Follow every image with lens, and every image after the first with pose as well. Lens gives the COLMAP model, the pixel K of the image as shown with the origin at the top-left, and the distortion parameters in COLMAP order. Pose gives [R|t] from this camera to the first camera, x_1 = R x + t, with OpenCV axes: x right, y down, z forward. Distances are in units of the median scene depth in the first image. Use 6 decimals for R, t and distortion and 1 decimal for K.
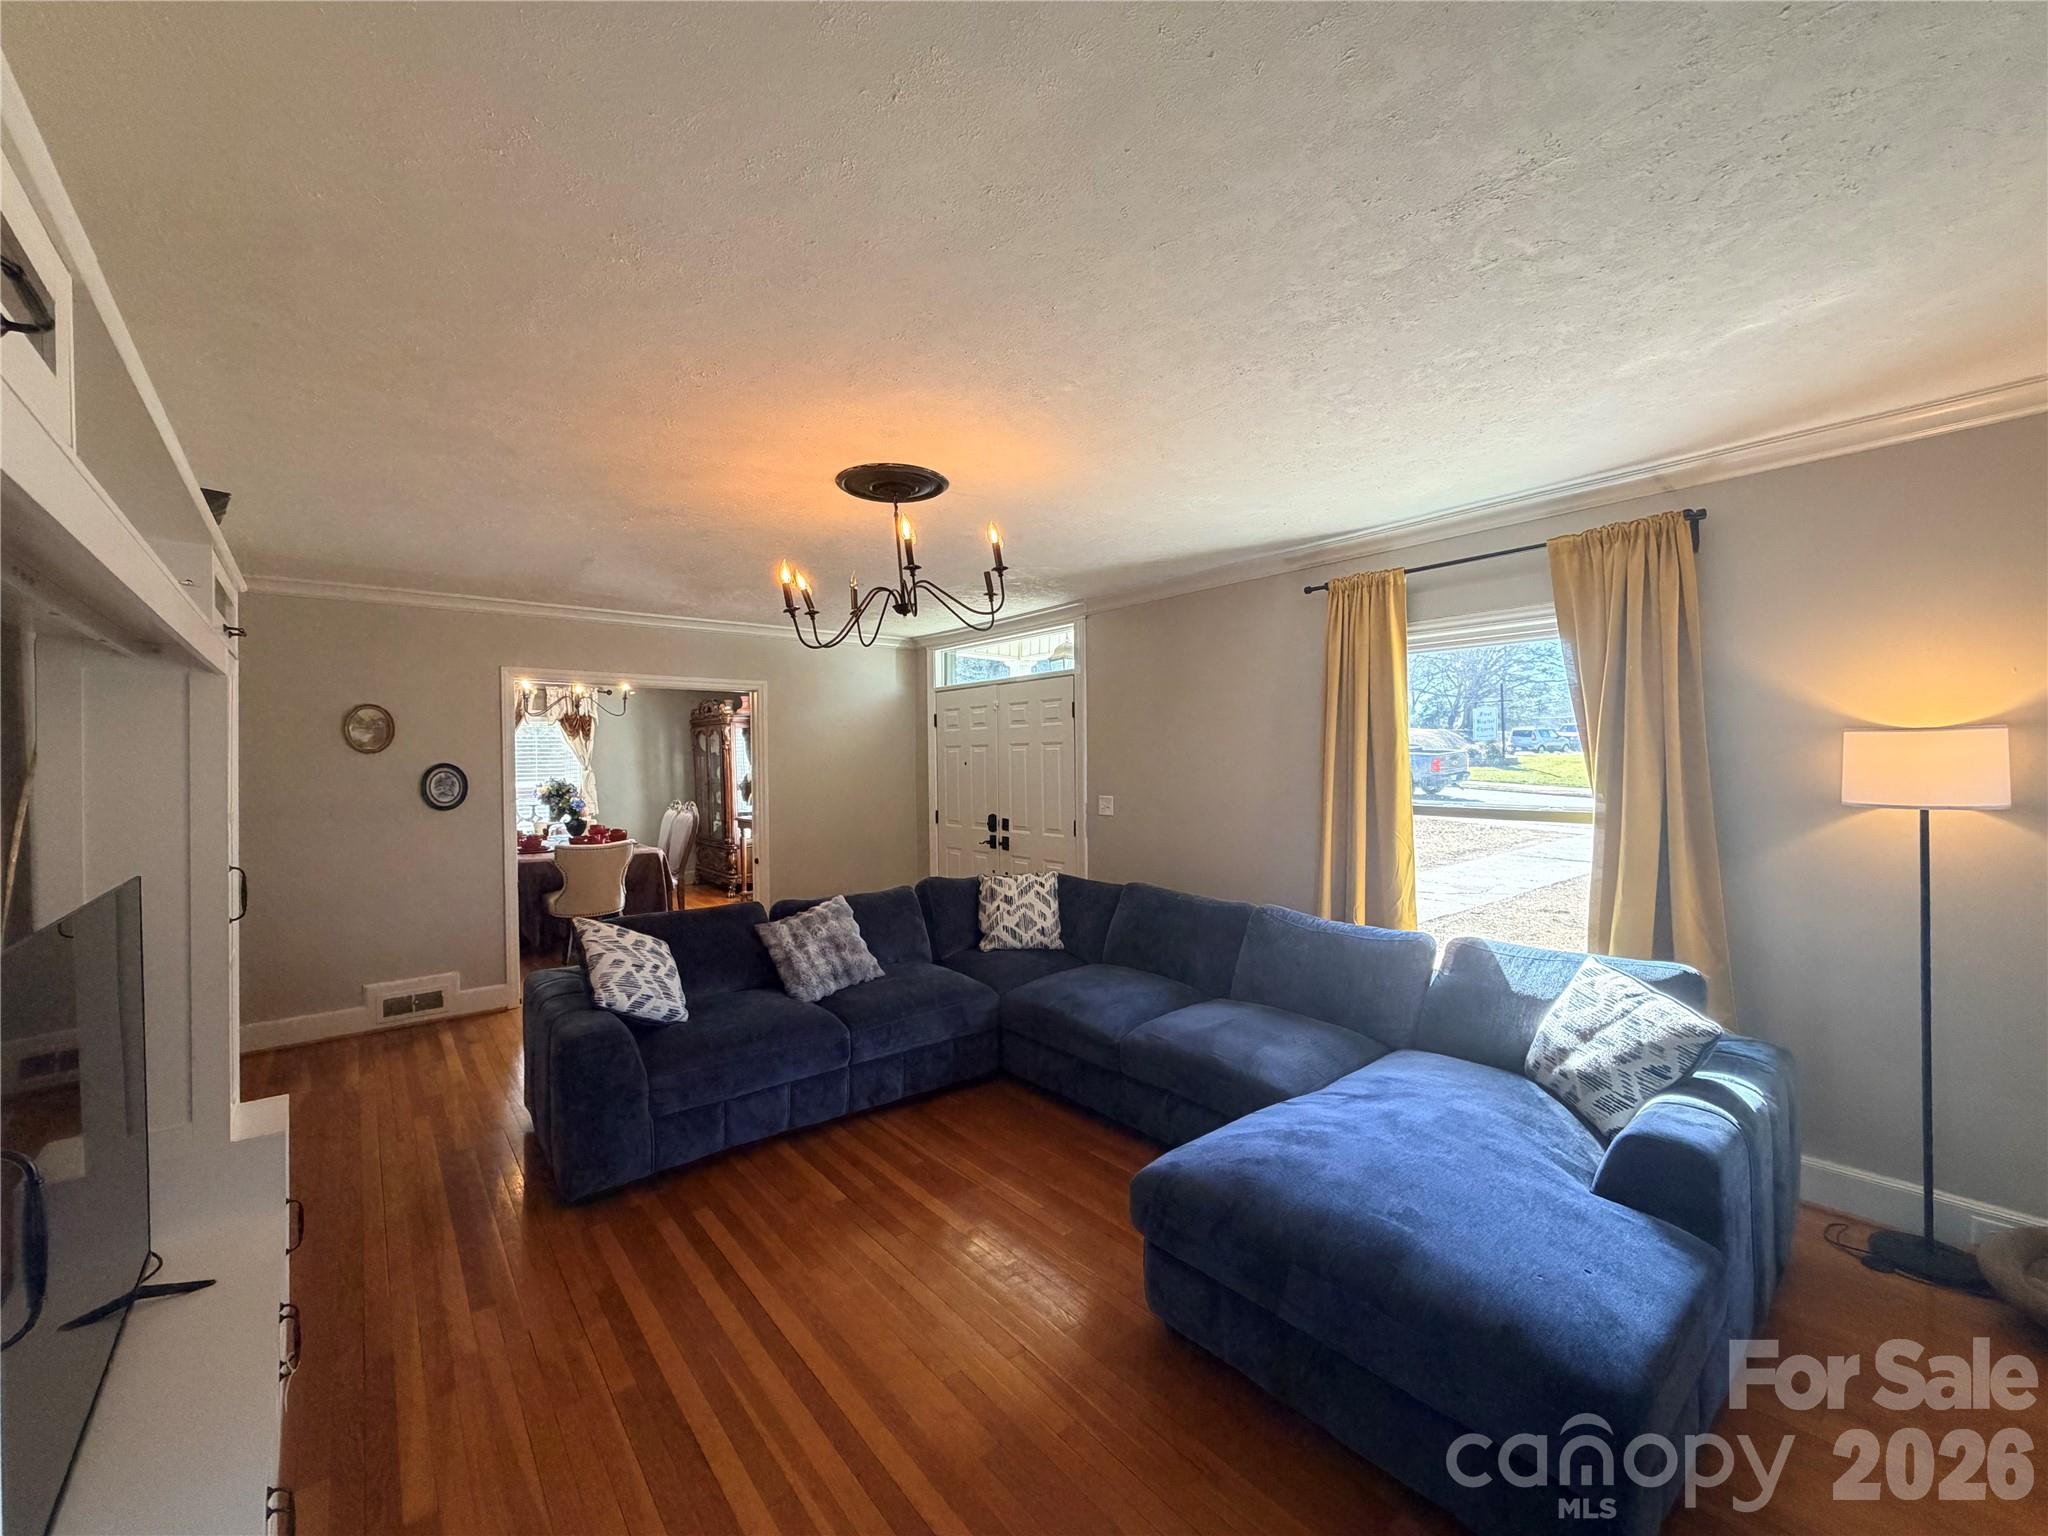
lens RADIAL K [[823.5, 0, 1006.6], [0, 823.5, 761.0], [0, 0, 1]] dist [0.004667, 0.000252]
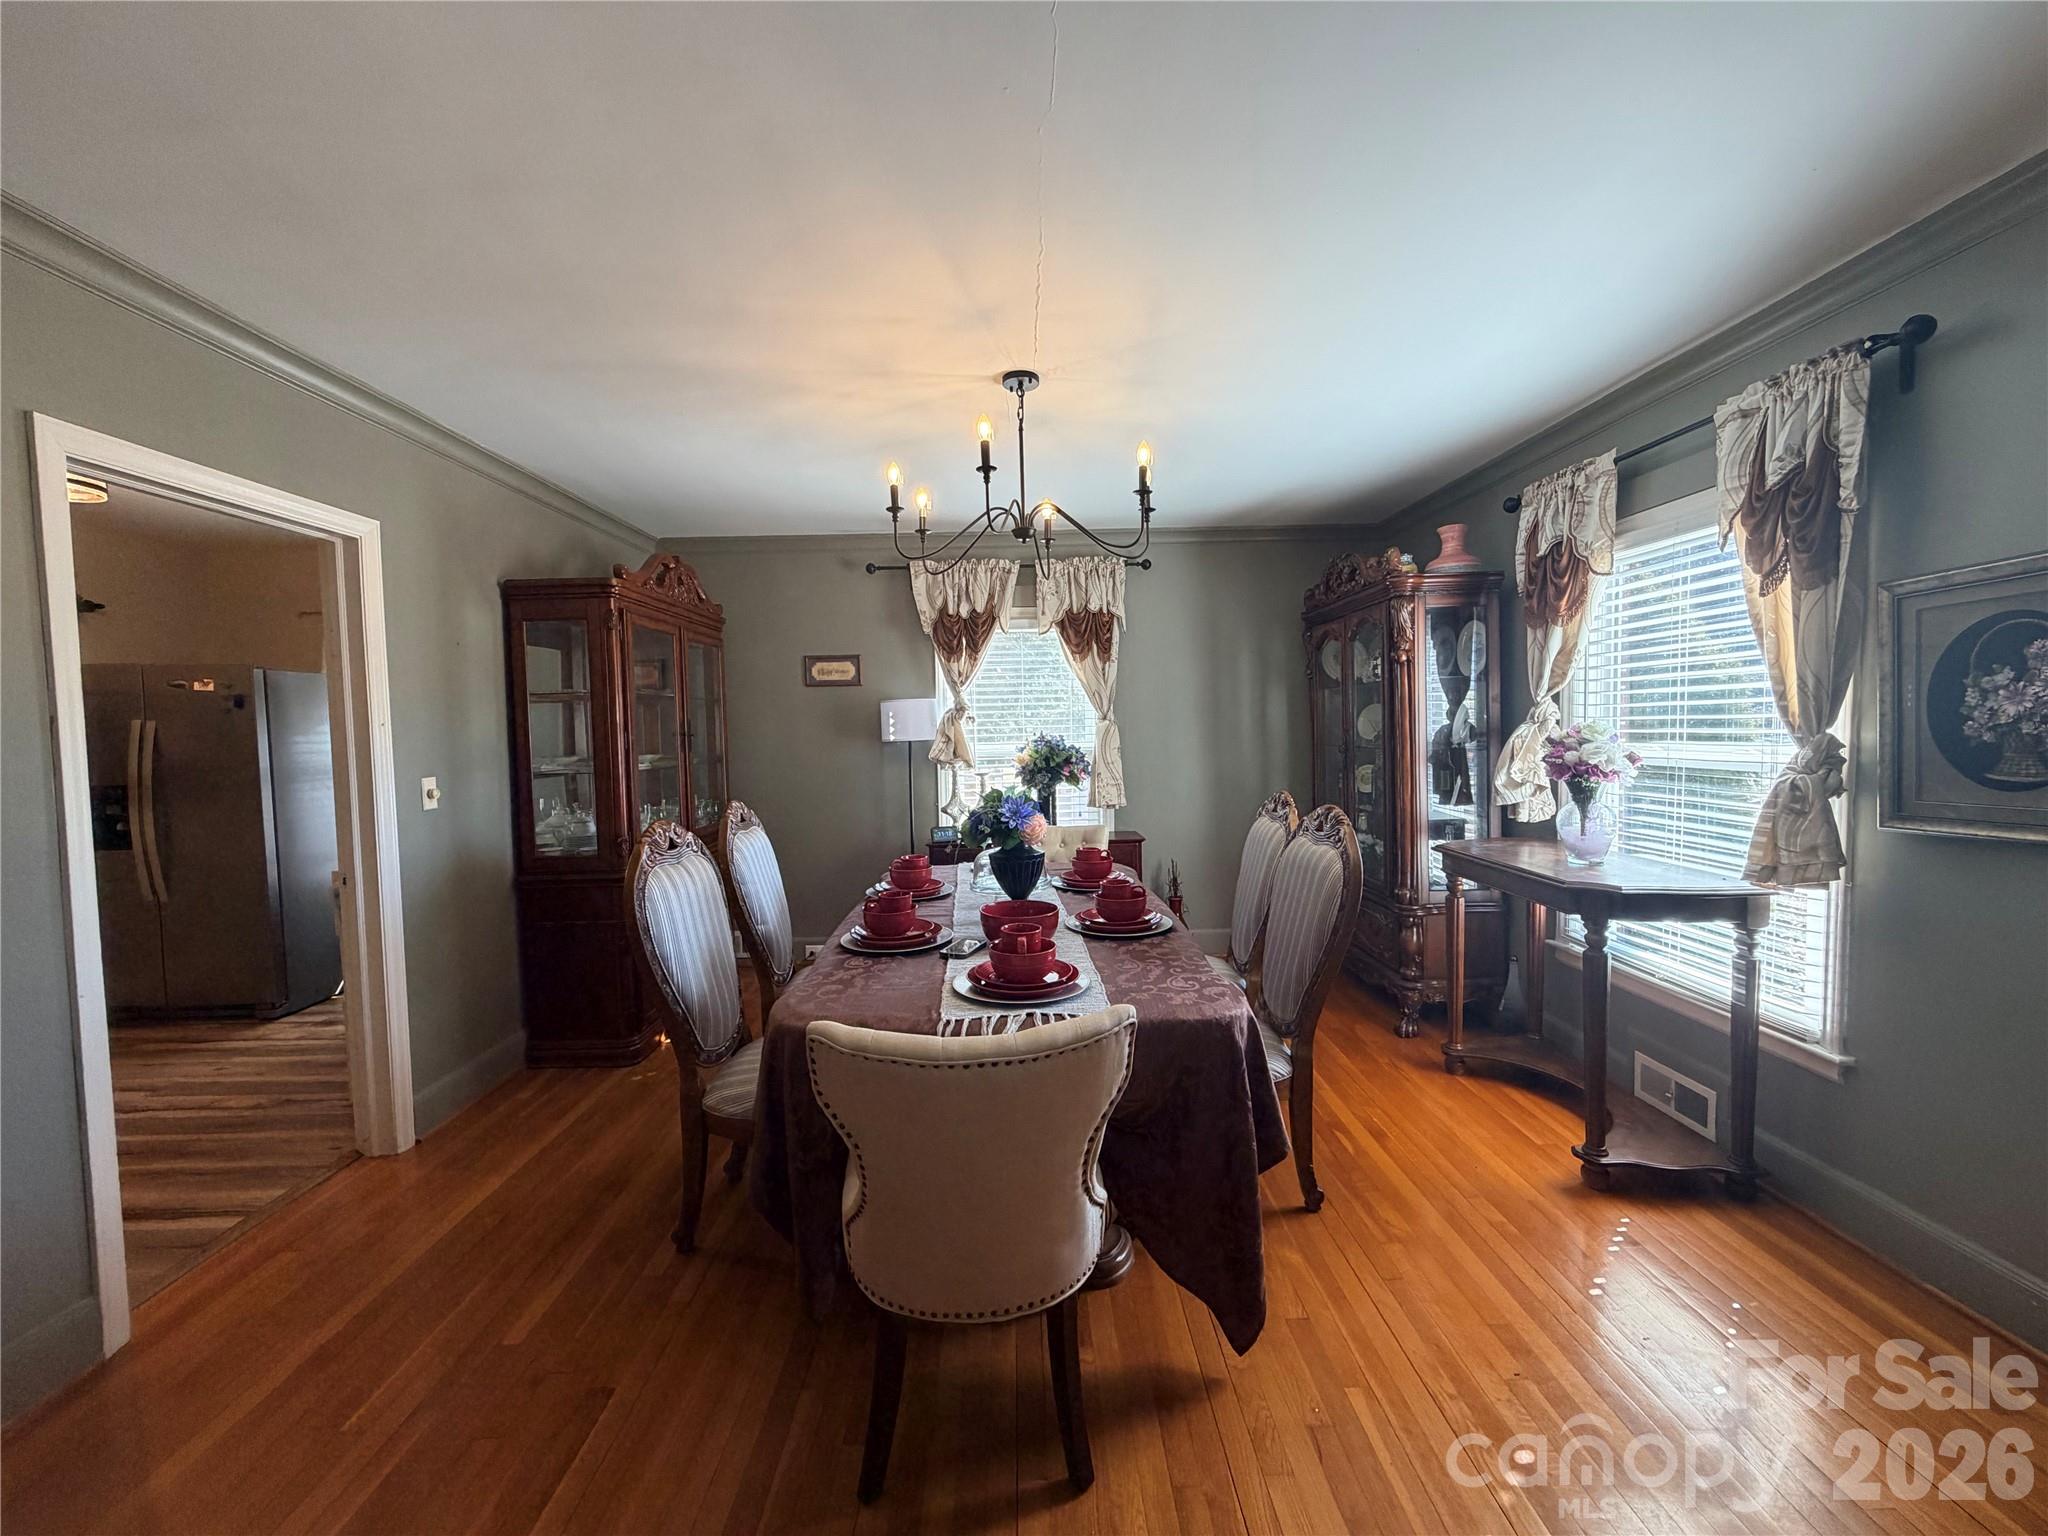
lens RADIAL K [[823.5, 0, 1013.1], [0, 823.5, 763.3], [0, 0, 1]] dist [0.004667, 0.000252]
pose [[0.782828, 0.026209, -0.621687, -0.235633], [0.009601, 0.998485, 0.054184, 0.010073], [0.622165, -0.048386, 0.781390, 0.564313]]
